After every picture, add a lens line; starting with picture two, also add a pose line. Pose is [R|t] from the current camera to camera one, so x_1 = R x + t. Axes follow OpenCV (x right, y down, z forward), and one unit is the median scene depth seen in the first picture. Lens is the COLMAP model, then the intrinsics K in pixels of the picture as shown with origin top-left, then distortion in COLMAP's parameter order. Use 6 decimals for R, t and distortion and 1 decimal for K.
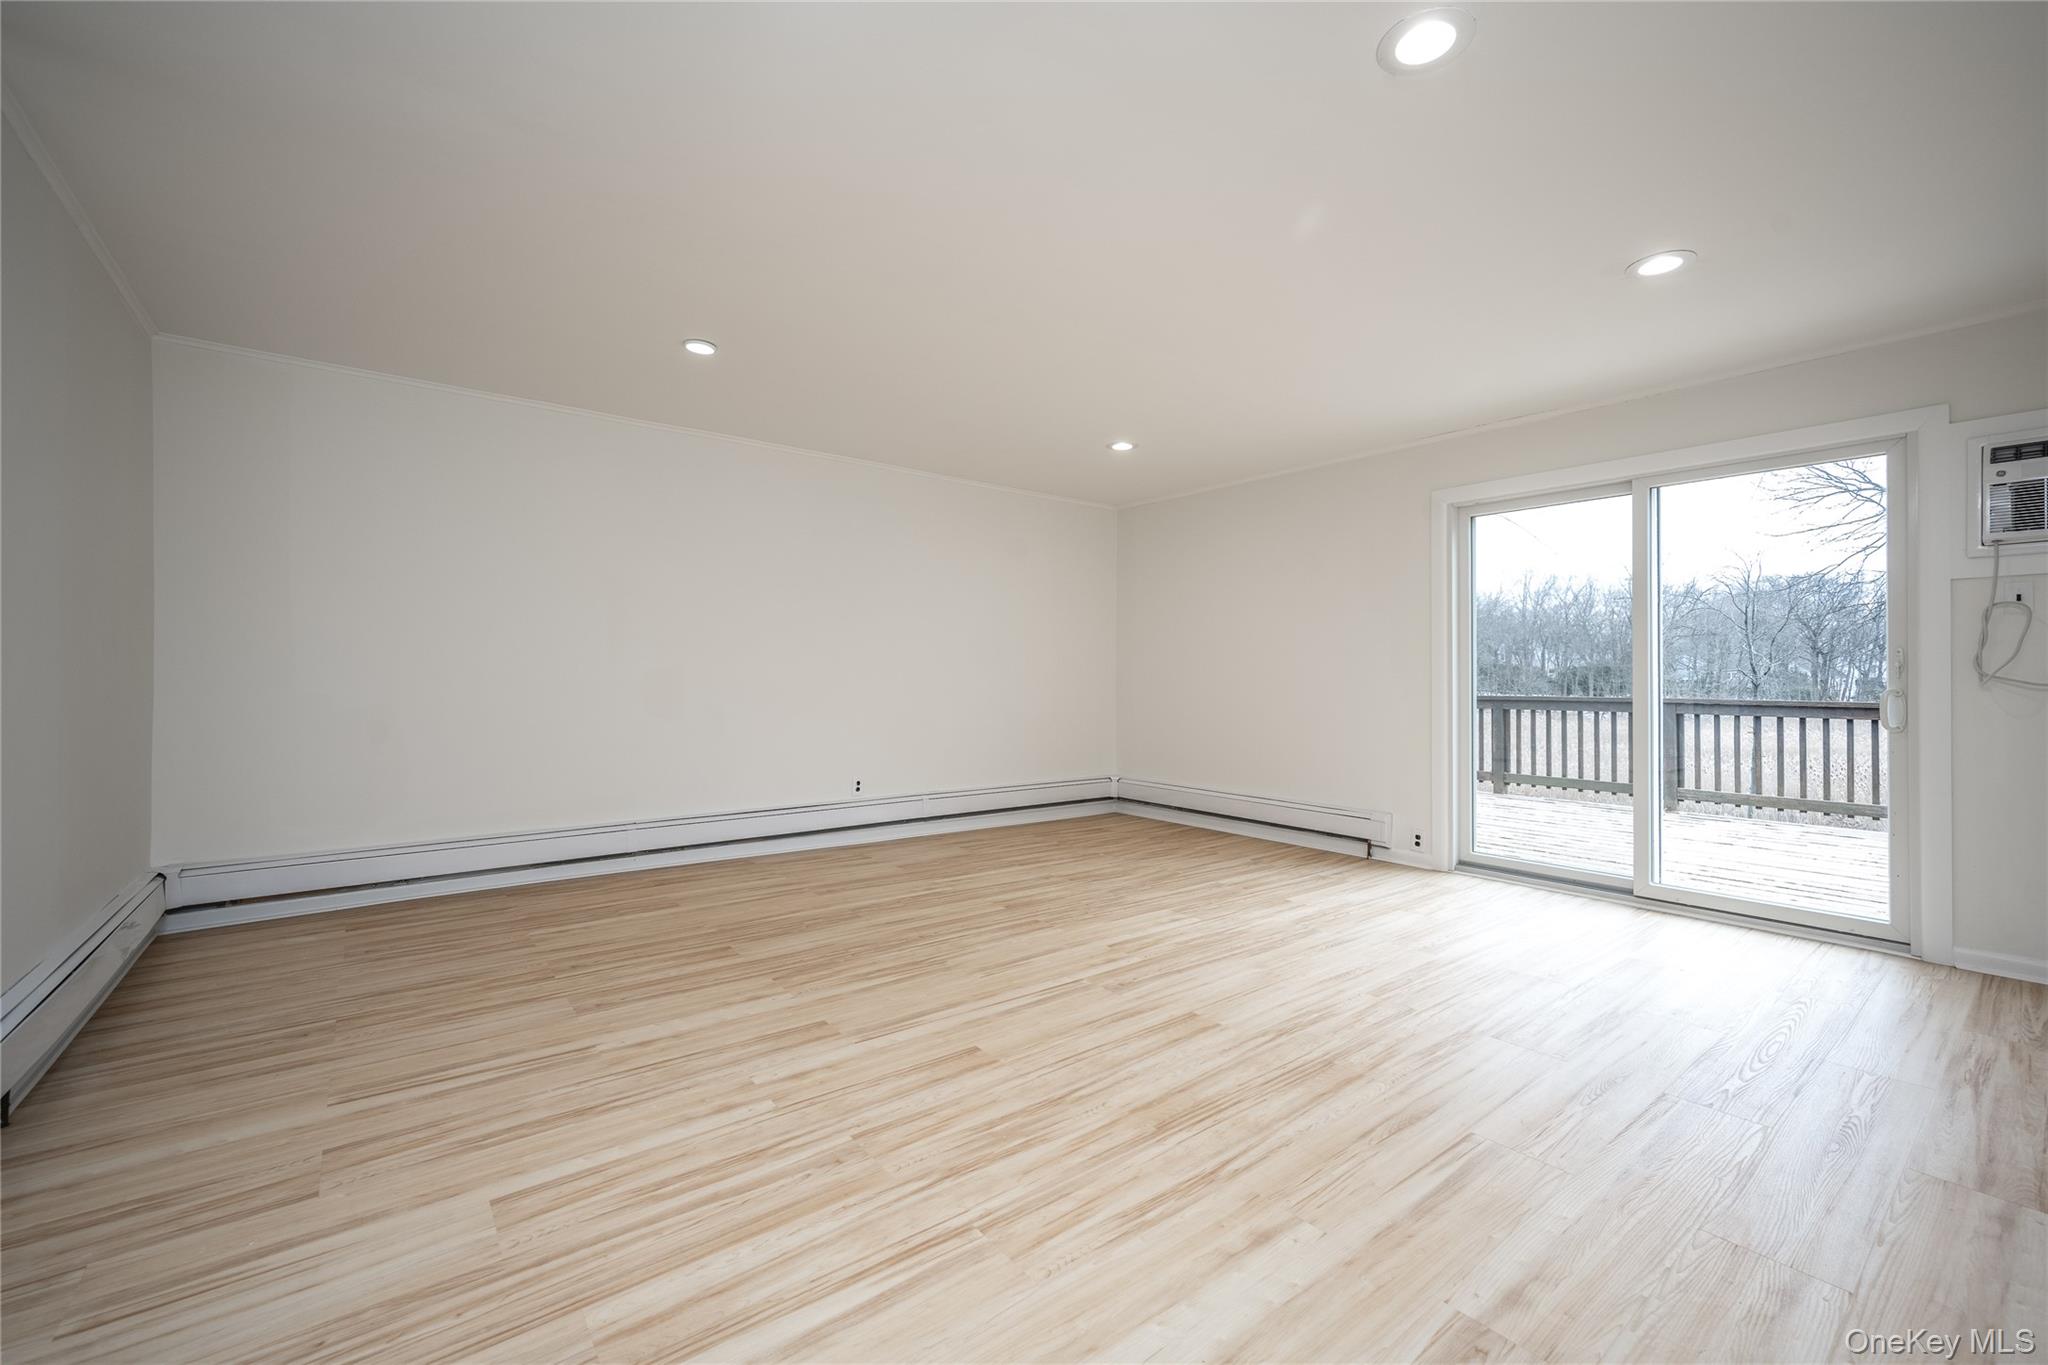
lens RADIAL K [[841.5, 0, 1031.8], [0, 841.5, 669.5], [0, 0, 1]] dist [-0.000166, 0.000059]
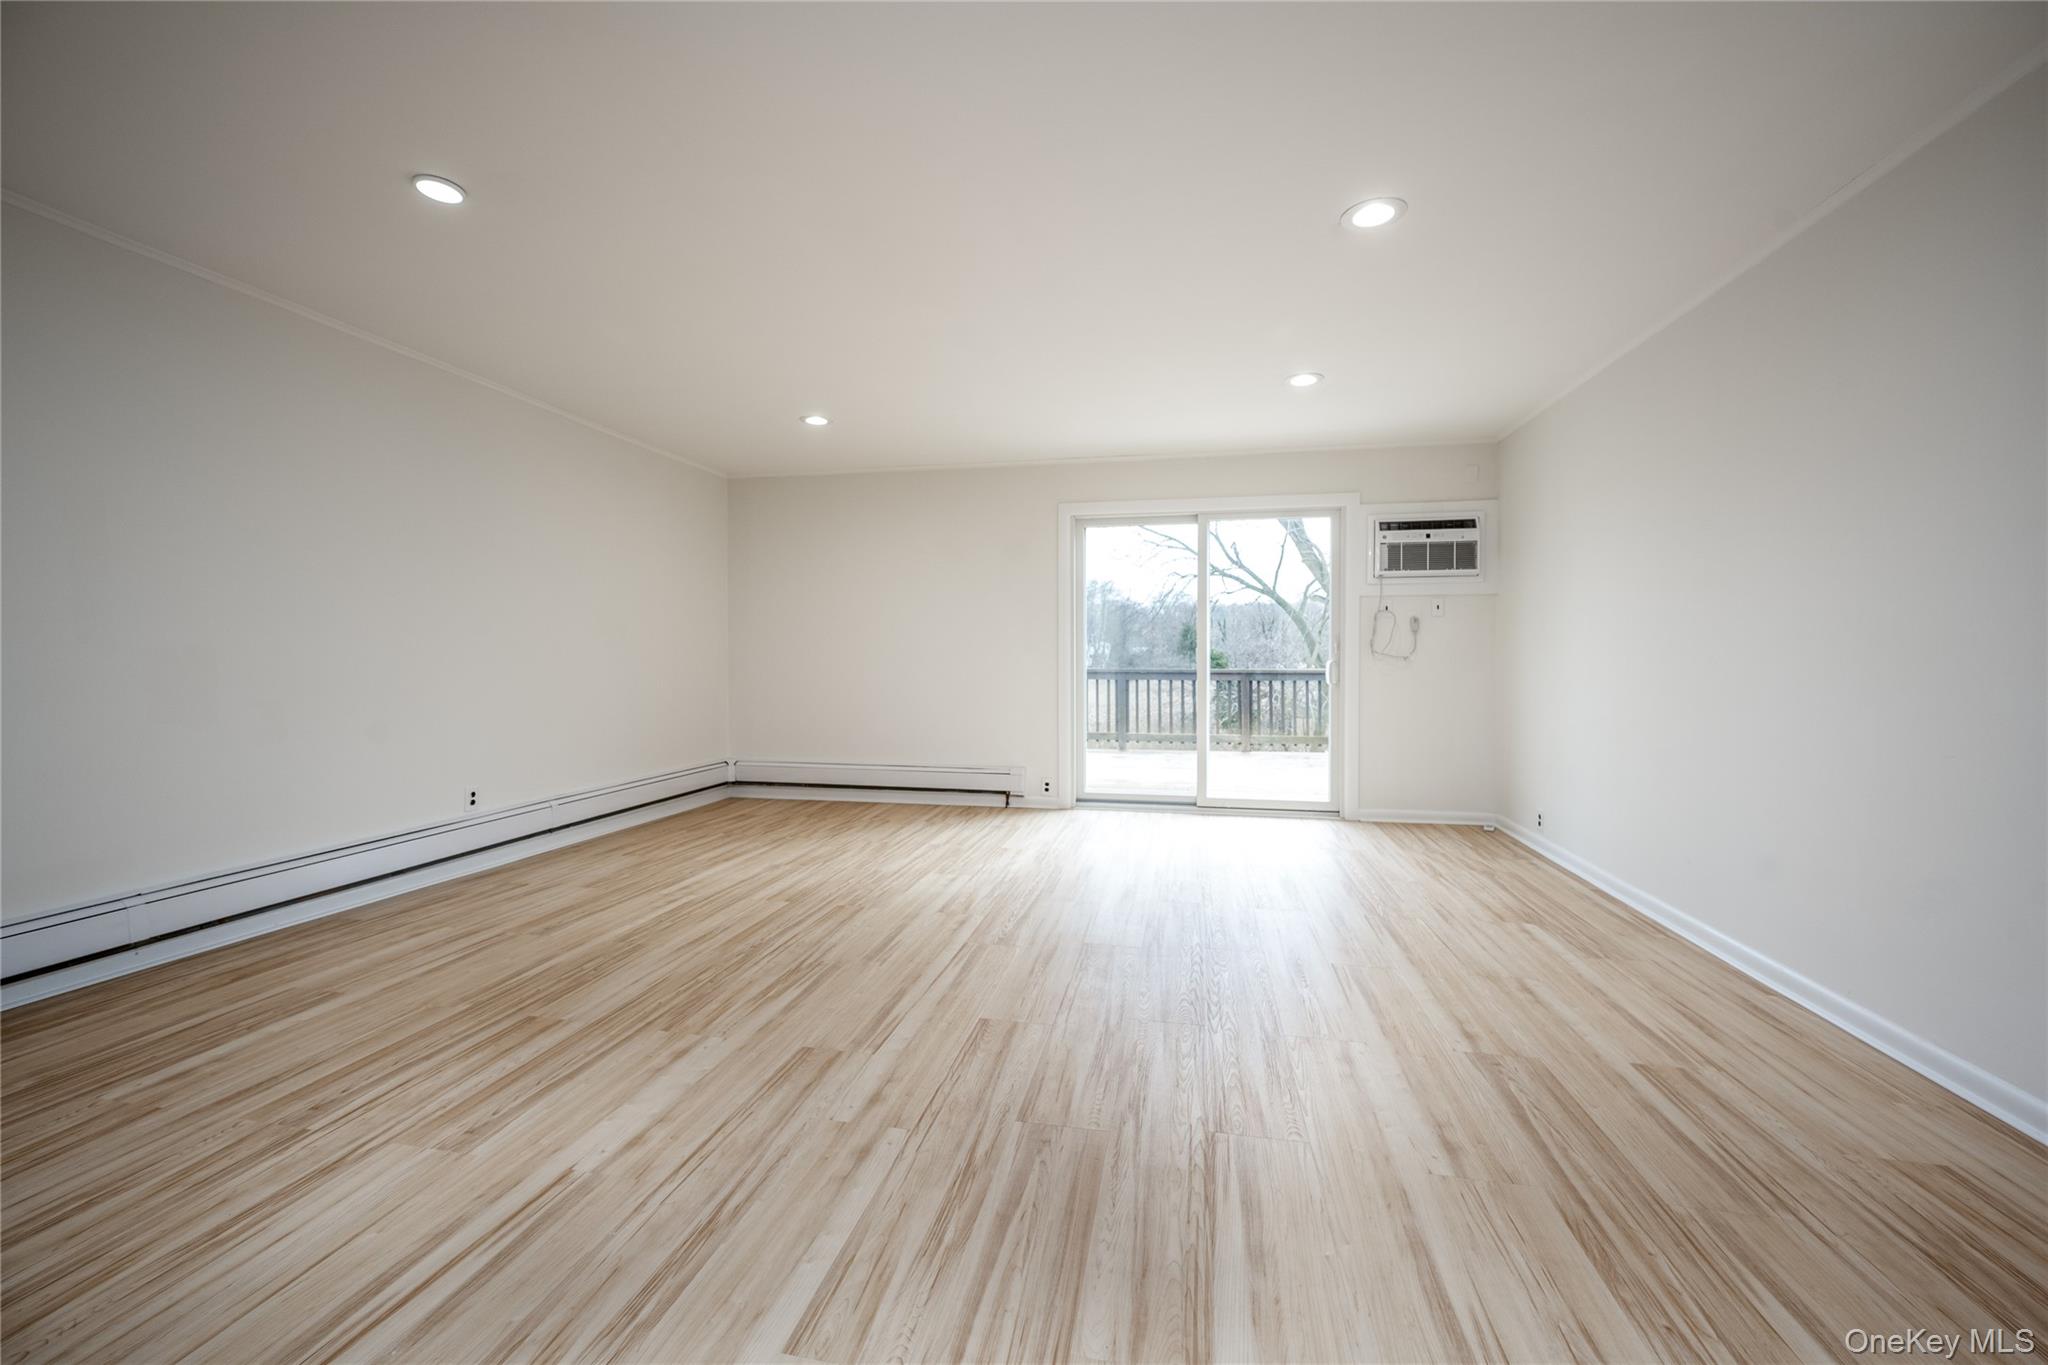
lens RADIAL K [[816.4, 0, 1027.8], [0, 816.4, 669.1], [0, 0, 1]] dist [-0.001893, 0.000045]
pose [[0.763241, -0.016449, 0.645905, -0.517054], [-0.000996, 0.999645, 0.026635, -0.001990], [-0.646113, -0.020972, 0.762953, 0.170657]]
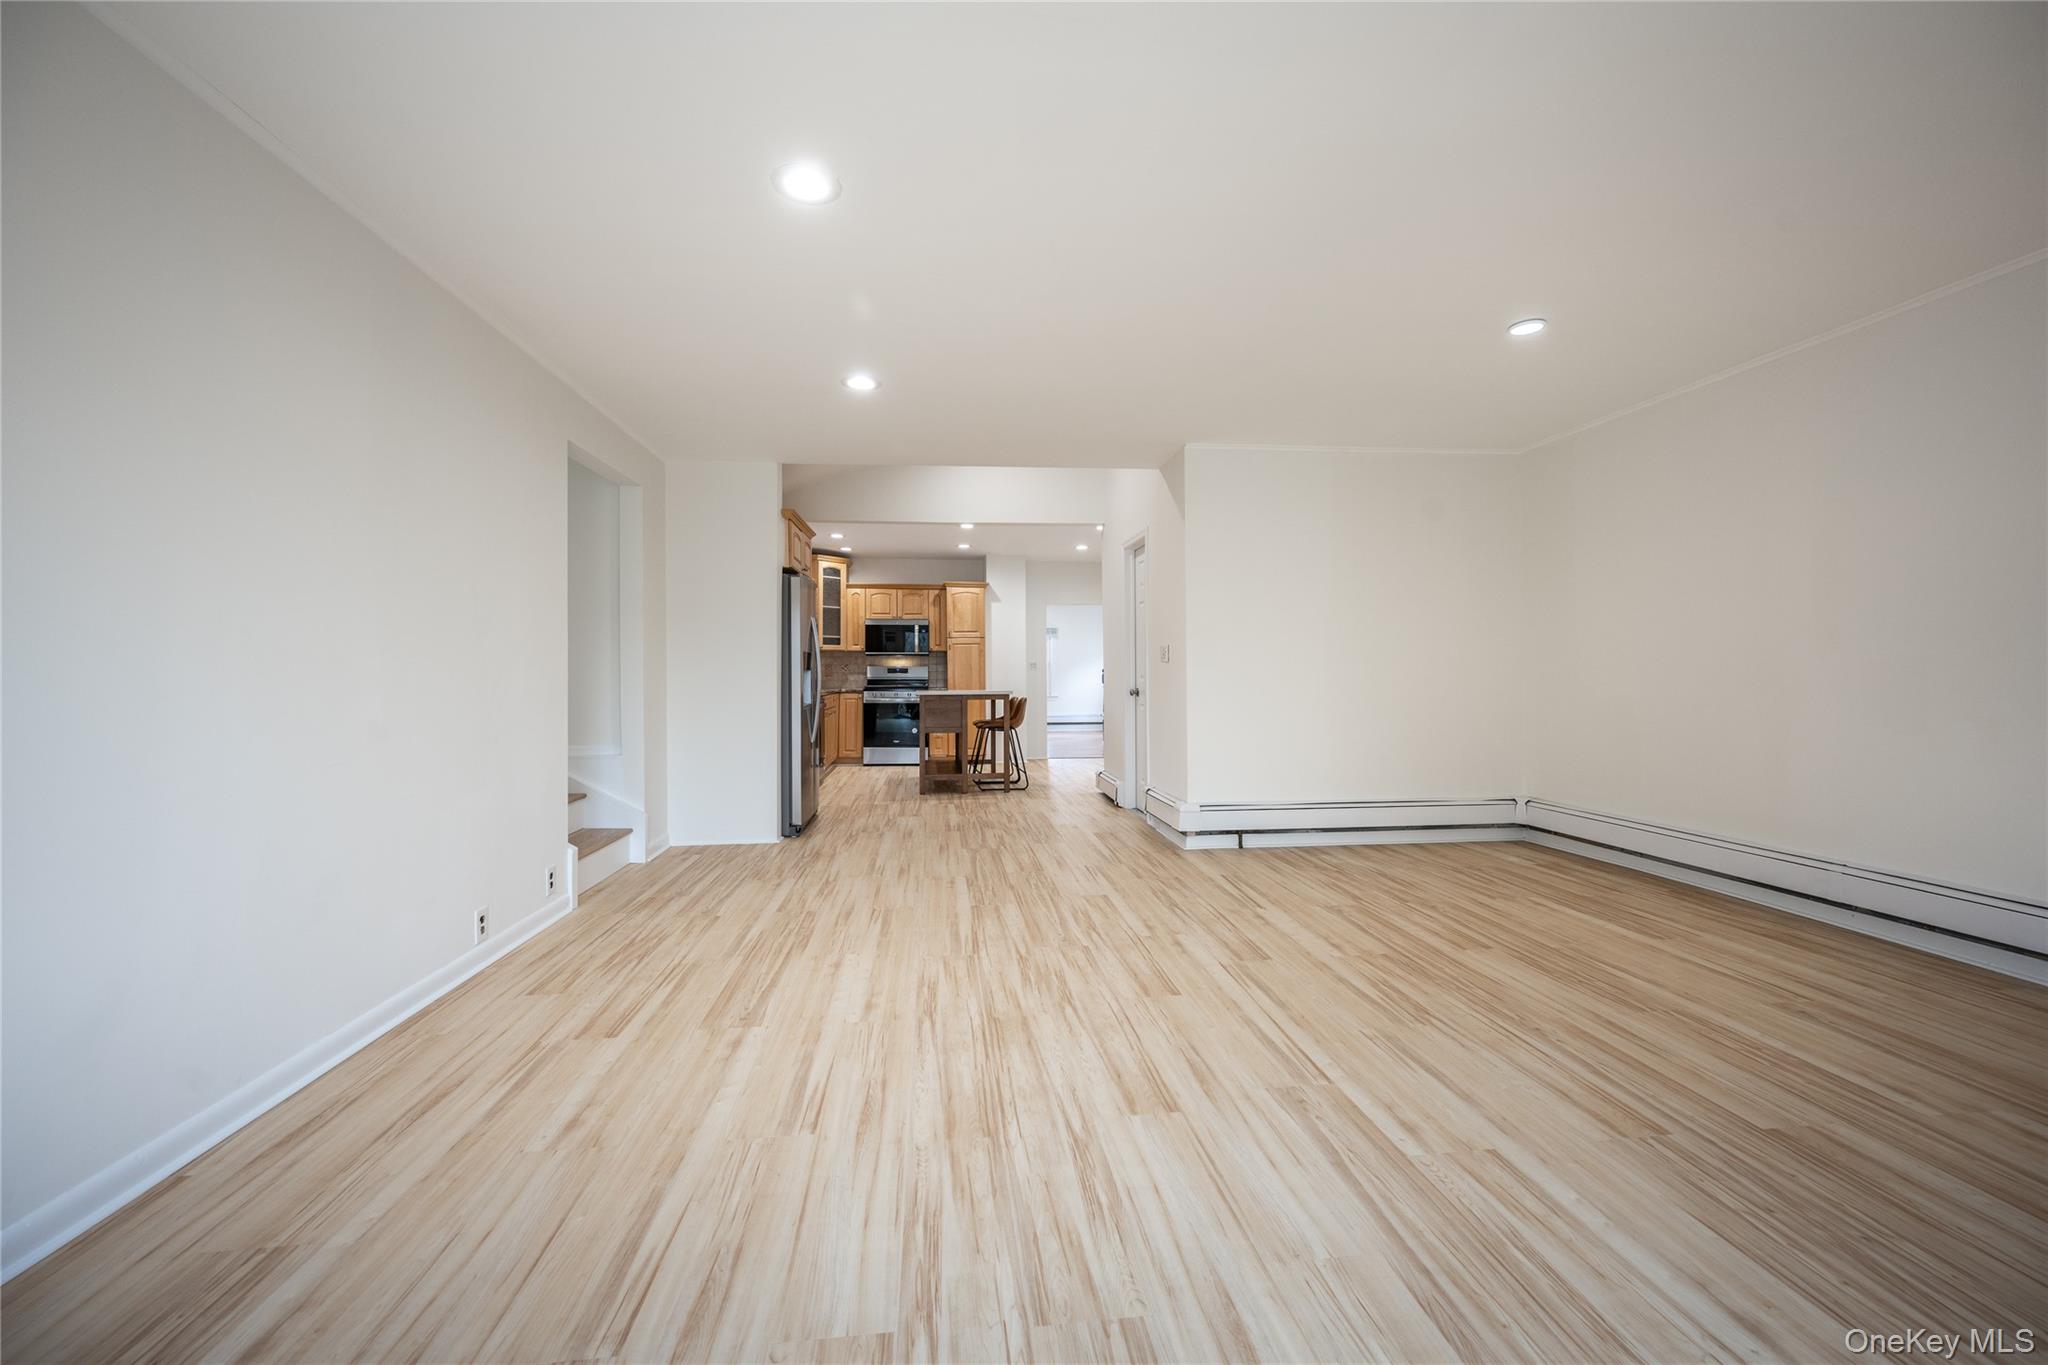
lens RADIAL K [[816.4, 0, 1017.7], [0, 816.4, 671.2], [0, 0, 1]] dist [-0.001893, 0.000045]
pose [[-0.537780, -0.001743, -0.843083, 0.777369], [0.009124, 0.999927, -0.007887, 0.012376], [0.843036, -0.011934, -0.537725, 1.114662]]
